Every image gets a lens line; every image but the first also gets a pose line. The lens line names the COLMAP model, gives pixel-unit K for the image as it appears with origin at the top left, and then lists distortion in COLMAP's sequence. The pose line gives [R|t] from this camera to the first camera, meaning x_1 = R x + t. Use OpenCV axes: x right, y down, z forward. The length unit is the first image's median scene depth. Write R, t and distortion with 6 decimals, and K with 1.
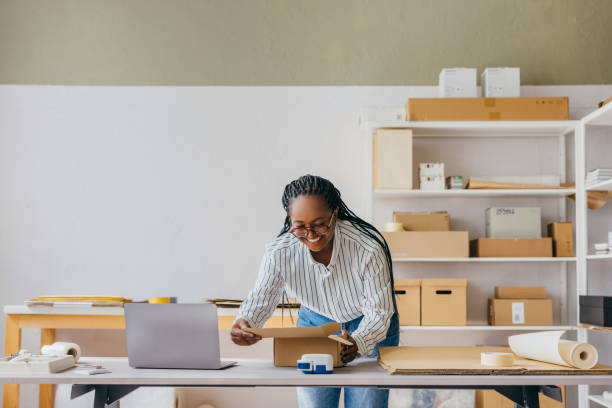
lens RADIAL K [[891.5, 0, 309.3], [0, 891.5, 218.7], [0, 0, 1]] dist [0.002785, -0.024763]
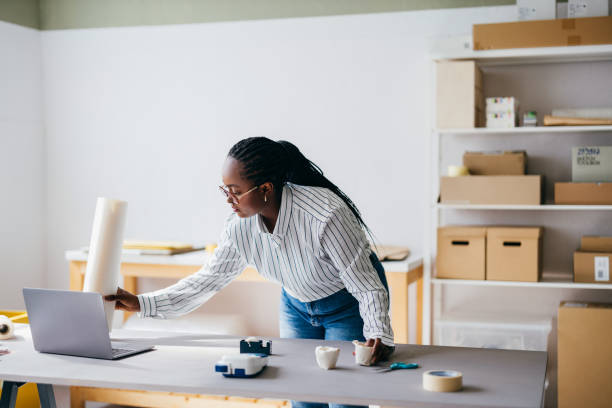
lens RADIAL K [[915.3, 0, 306.0], [0, 915.3, 204.0], [0, 0, 1]] dist [0.017714, 0.025459]
pose [[0.954497, 0.005163, -0.298176, 0.225237], [0.024039, 0.995265, 0.094183, -0.047782], [0.297251, -0.097065, 0.949853, 0.073659]]
